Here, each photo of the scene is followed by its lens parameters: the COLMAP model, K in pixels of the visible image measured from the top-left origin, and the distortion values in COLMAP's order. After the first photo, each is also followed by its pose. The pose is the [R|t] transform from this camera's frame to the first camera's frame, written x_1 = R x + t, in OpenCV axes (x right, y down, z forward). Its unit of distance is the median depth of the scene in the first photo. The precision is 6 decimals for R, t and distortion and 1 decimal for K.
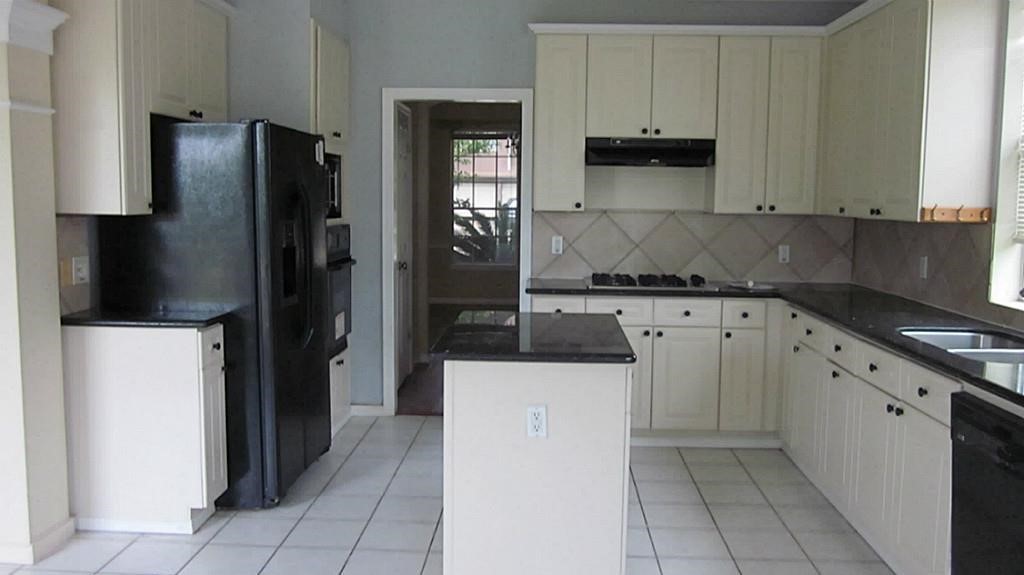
lens RADIAL K [[863.8, 0, 511.5], [0, 863.8, 286.2], [0, 0, 1]] dist [-0.024446, 0.013886]
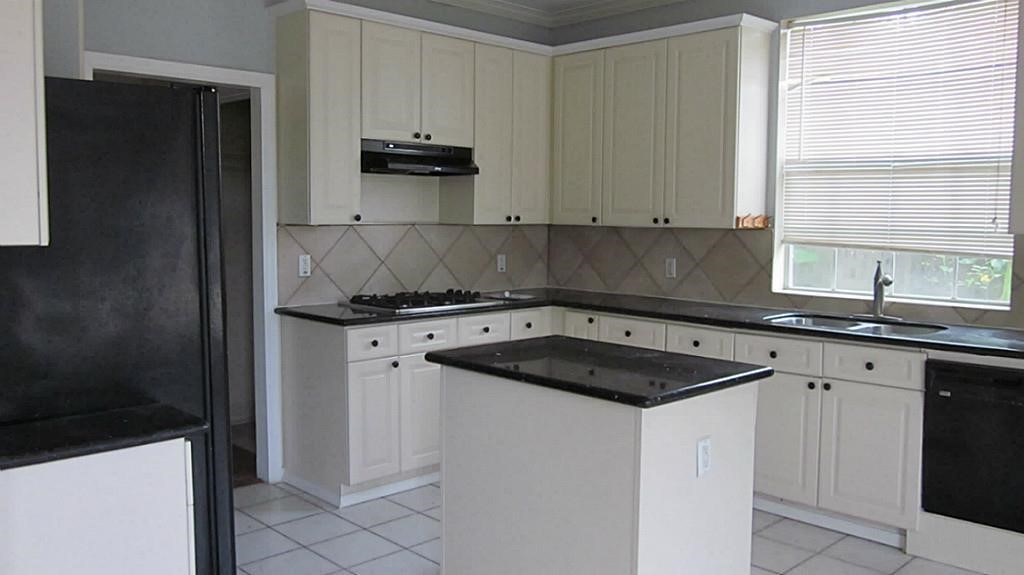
lens RADIAL K [[863.8, 0, 512.1], [0, 863.8, 287.3], [0, 0, 1]] dist [-0.024446, 0.013886]
pose [[0.684366, -0.068122, 0.725949, -0.448515], [0.075053, 0.996919, 0.022796, -0.033291], [-0.725265, 0.038884, 0.687370, 0.306973]]
